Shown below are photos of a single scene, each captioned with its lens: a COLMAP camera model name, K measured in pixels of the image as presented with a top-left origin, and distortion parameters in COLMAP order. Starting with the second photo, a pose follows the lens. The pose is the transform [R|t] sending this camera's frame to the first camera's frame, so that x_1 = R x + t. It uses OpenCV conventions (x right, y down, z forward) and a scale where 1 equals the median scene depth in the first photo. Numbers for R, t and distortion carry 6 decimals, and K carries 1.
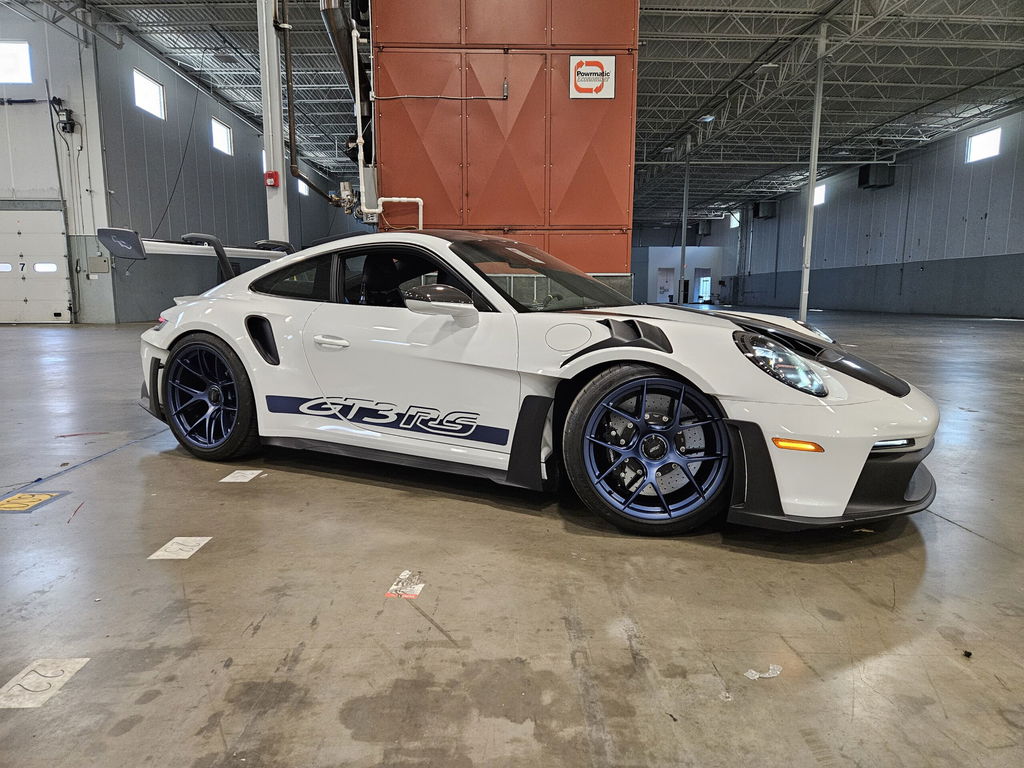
lens RADIAL K [[670.3, 0, 508.6], [0, 670.3, 394.5], [0, 0, 1]] dist [0.056281, -0.039349]
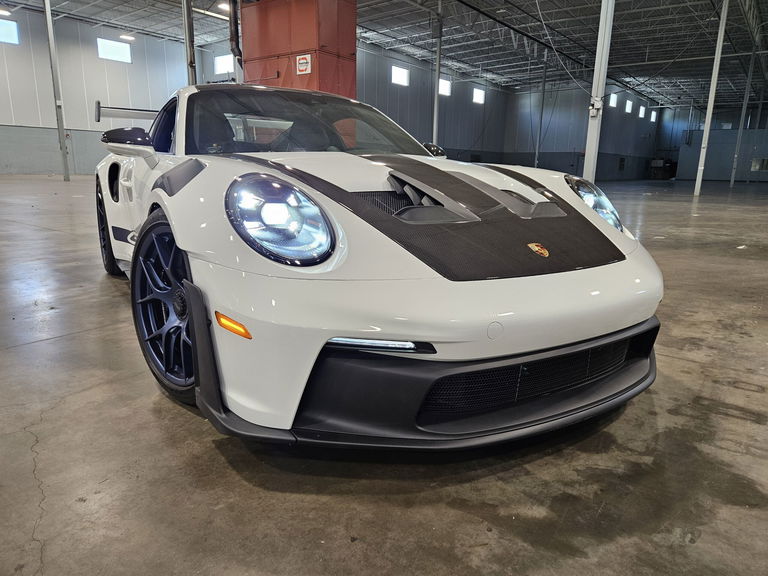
lens RADIAL K [[510.0, 0, 400.4], [0, 510.0, 285.5], [0, 0, 1]] dist [0.038764, -0.000569]
pose [[0.881899, 0.118257, -0.456366, 0.611765], [-0.083847, 0.991939, 0.095011, -0.027821], [0.463923, -0.045525, 0.884705, 0.423240]]
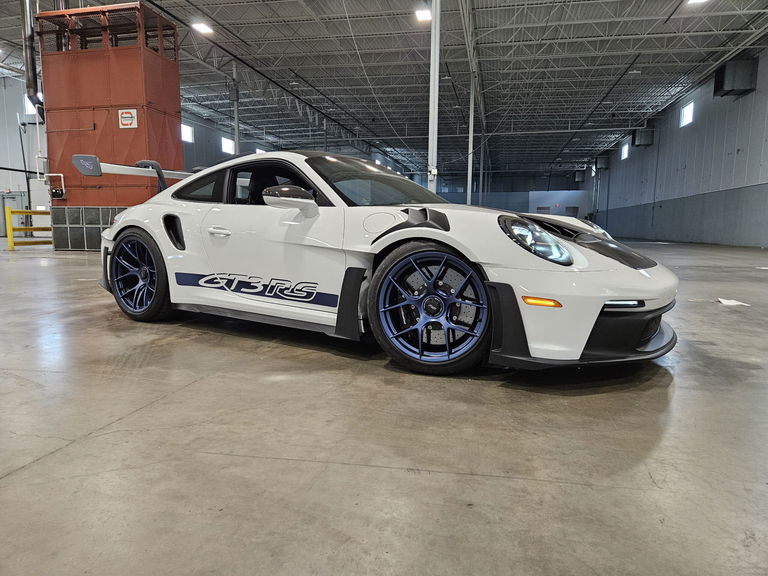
lens RADIAL K [[502.7, 0, 381.5], [0, 502.7, 295.8], [0, 0, 1]] dist [0.056281, -0.039349]
pose [[0.996415, 0.014623, -0.083330, 0.149515], [-0.015526, 0.999827, -0.010198, 0.056302], [0.083166, 0.011455, 0.996470, 0.022454]]
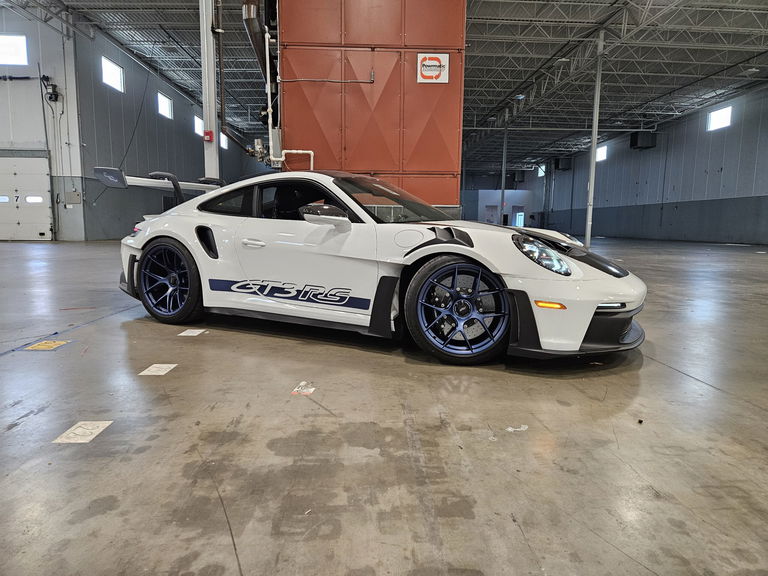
lens RADIAL K [[499.4, 0, 382.3], [0, 499.4, 289.4], [0, 0, 1]] dist [0.057803, -0.041133]
pose [[0.999865, 0.007428, 0.014638, 0.009711], [-0.007158, 0.999805, -0.018393, 0.045334], [-0.014772, 0.018285, 0.999724, -0.129467]]
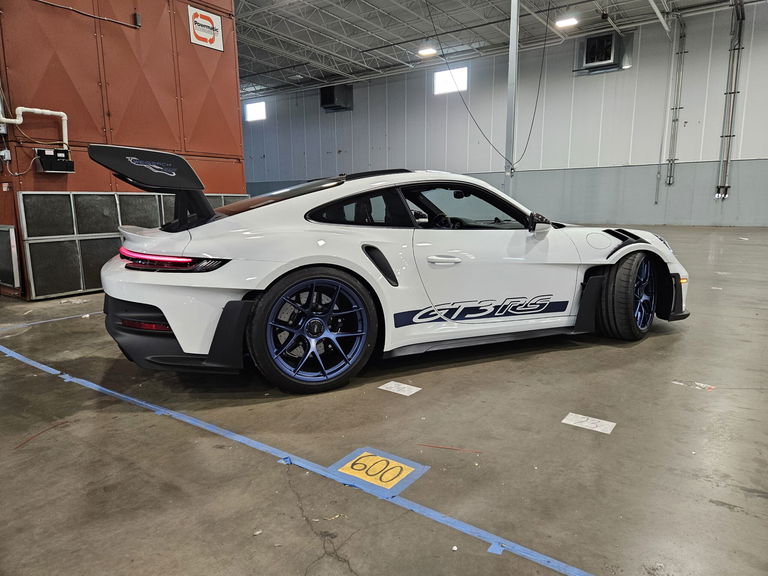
lens RADIAL K [[502.7, 0, 381.5], [0, 502.7, 295.8], [0, 0, 1]] dist [0.056281, -0.039349]
pose [[0.606198, -0.152021, 0.780650, -1.101346], [0.127822, 0.987424, 0.093030, -0.117826], [-0.784975, 0.043390, 0.618006, 0.534229]]
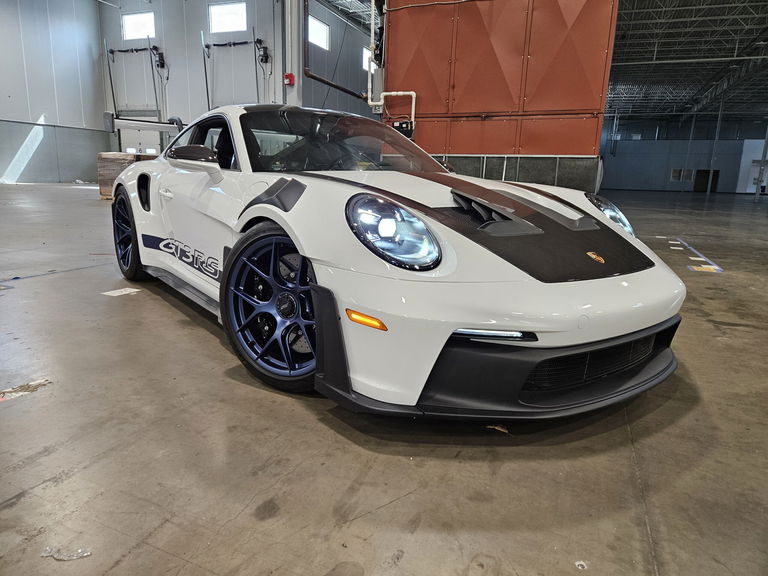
lens RADIAL K [[504.8, 0, 381.7], [0, 504.8, 284.6], [0, 0, 1]] dist [0.049128, -0.001090]
pose [[0.915009, 0.110309, -0.388061, 0.509509], [-0.087973, 0.993301, 0.074921, -0.017780], [0.393726, -0.034414, 0.918584, 0.280409]]
